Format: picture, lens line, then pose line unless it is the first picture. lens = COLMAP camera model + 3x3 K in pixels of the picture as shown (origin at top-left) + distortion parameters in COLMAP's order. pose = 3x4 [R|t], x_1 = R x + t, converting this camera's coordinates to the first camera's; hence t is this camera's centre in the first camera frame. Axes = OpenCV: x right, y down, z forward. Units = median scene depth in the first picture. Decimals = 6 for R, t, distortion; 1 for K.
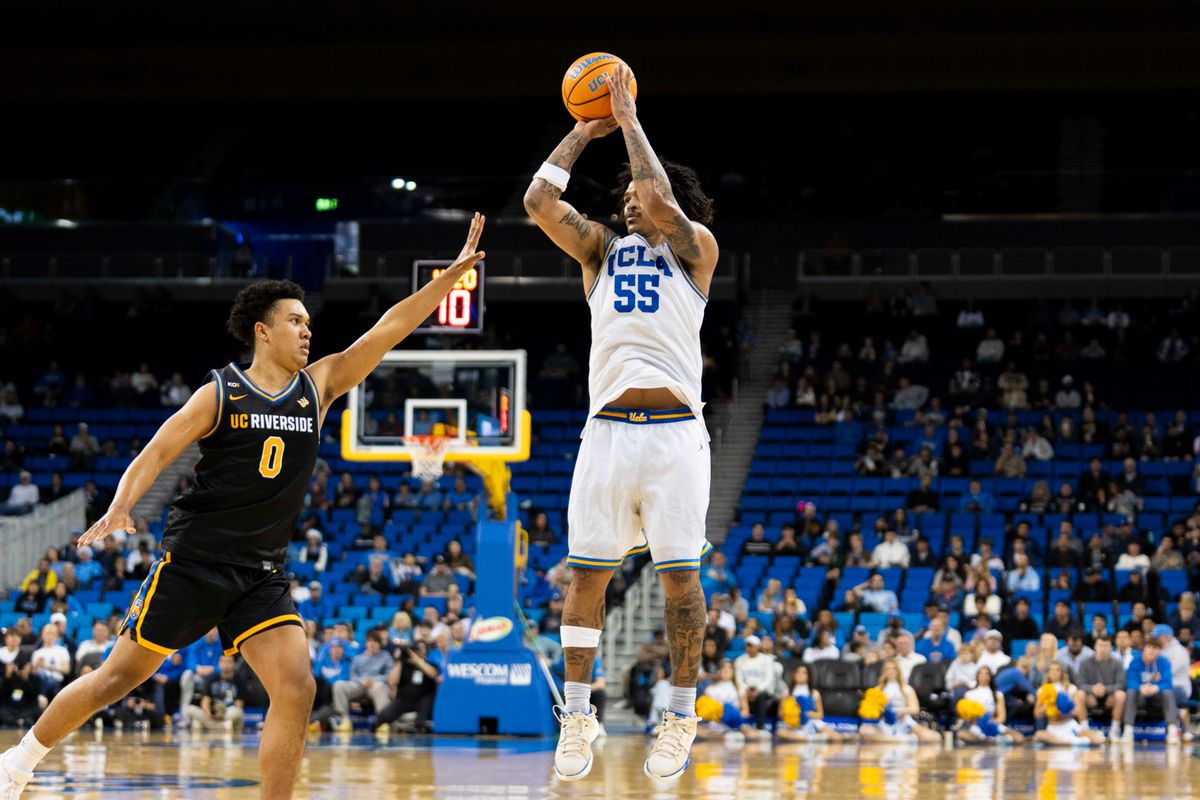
lens RADIAL K [[3667.4, 0, 600.0], [0, 3667.4, 400.0], [0, 0, 1]] dist [0.084077, -0.927734]
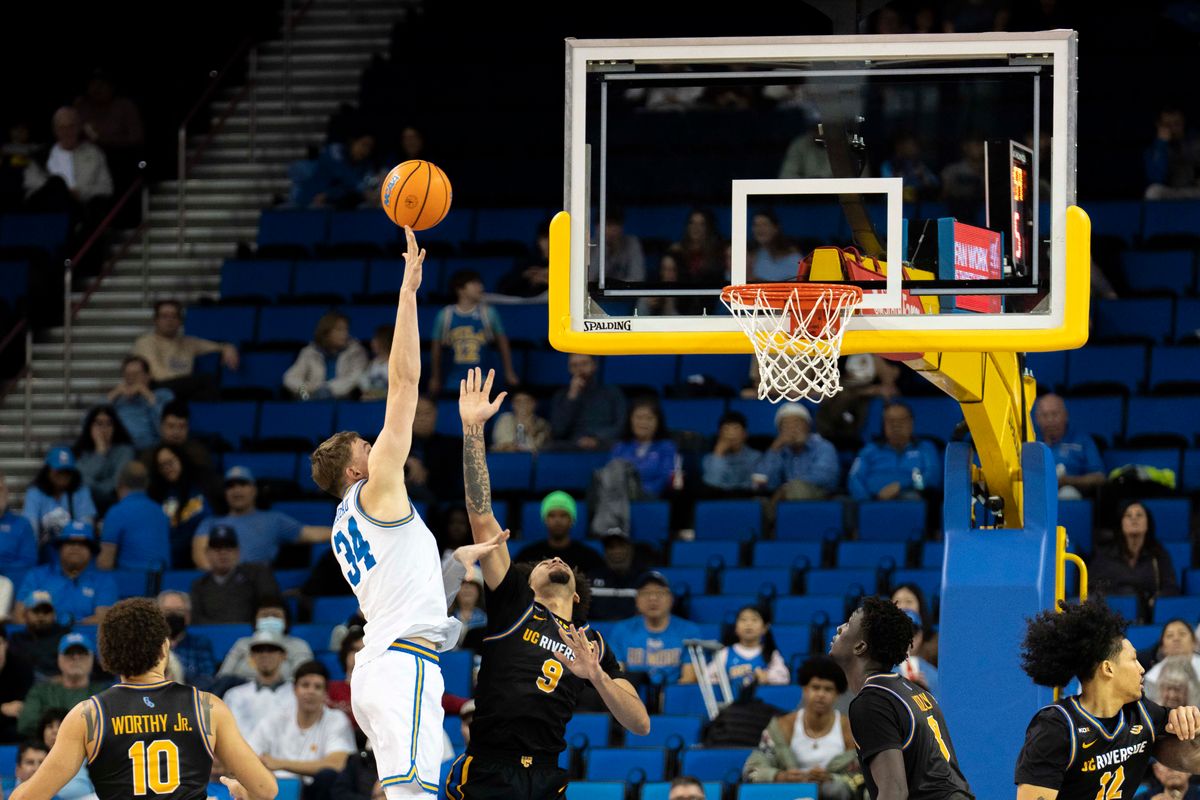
lens RADIAL K [[3667.4, 0, 600.0], [0, 3667.4, 400.0], [0, 0, 1]] dist [0.084077, -0.927734]
pose [[0.995152, -0.014622, -0.097252, -0.031818], [0.017452, 0.999447, 0.028315, 0.010656], [0.096784, -0.029875, 0.994857, 0.655614]]
